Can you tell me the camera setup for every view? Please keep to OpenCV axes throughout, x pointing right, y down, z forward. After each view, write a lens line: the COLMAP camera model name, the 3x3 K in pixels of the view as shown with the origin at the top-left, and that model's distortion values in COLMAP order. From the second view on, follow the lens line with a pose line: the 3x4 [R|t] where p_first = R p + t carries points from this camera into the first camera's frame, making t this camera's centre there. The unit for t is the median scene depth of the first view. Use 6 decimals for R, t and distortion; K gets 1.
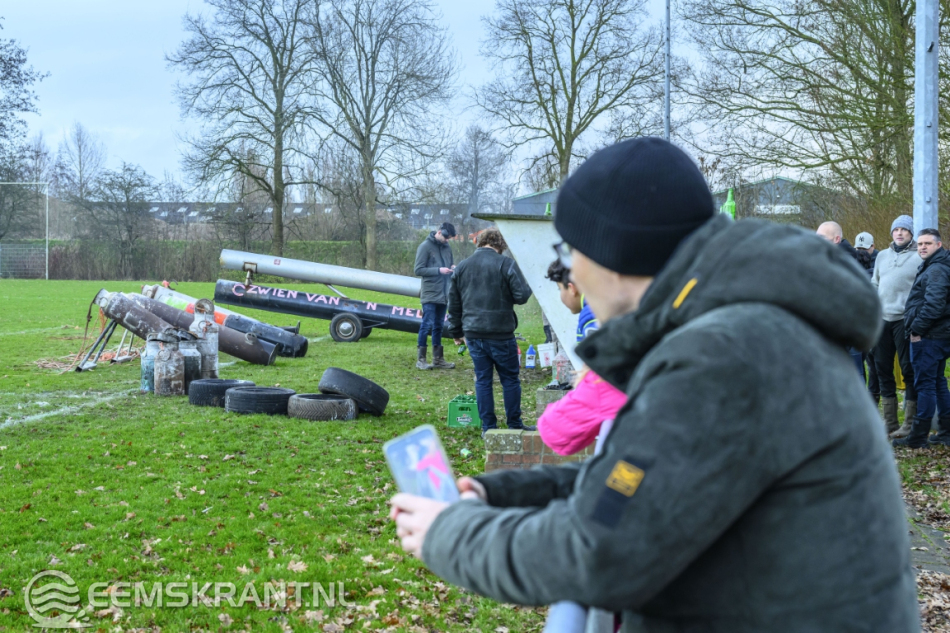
lens RADIAL K [[1355.1, 0, 474.9], [0, 1355.1, 317.1], [0, 0, 1]] dist [-0.185420, 0.000000]
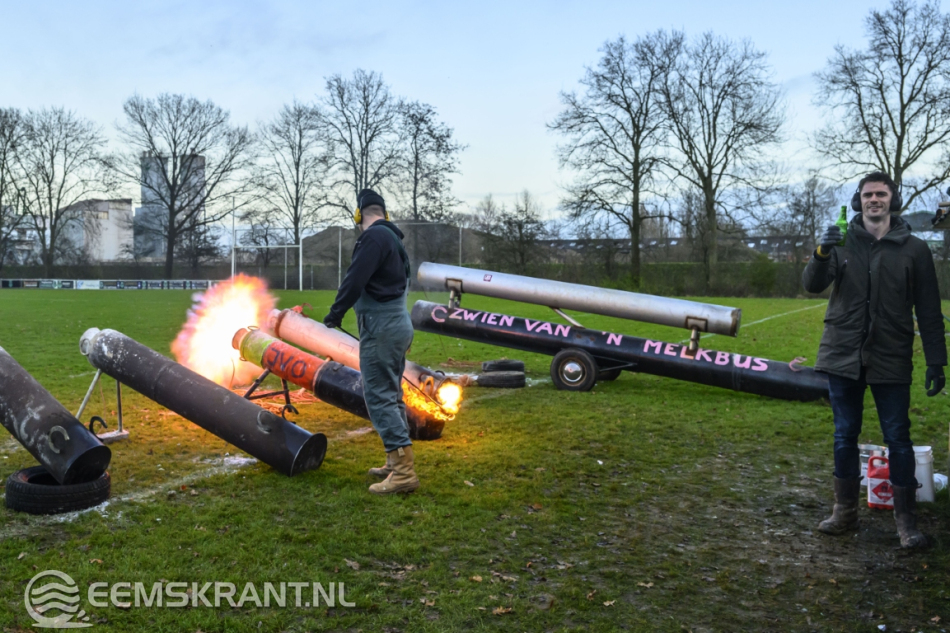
lens RADIAL K [[895.2, 0, 357.4], [0, 895.2, 289.4], [0, 0, 1]] dist [-0.001264, 0.000000]
pose [[0.891712, -0.001309, -0.452601, 0.003778], [-0.012130, 0.999567, -0.026790, -0.004614], [0.452441, 0.029379, 0.891310, 0.119425]]
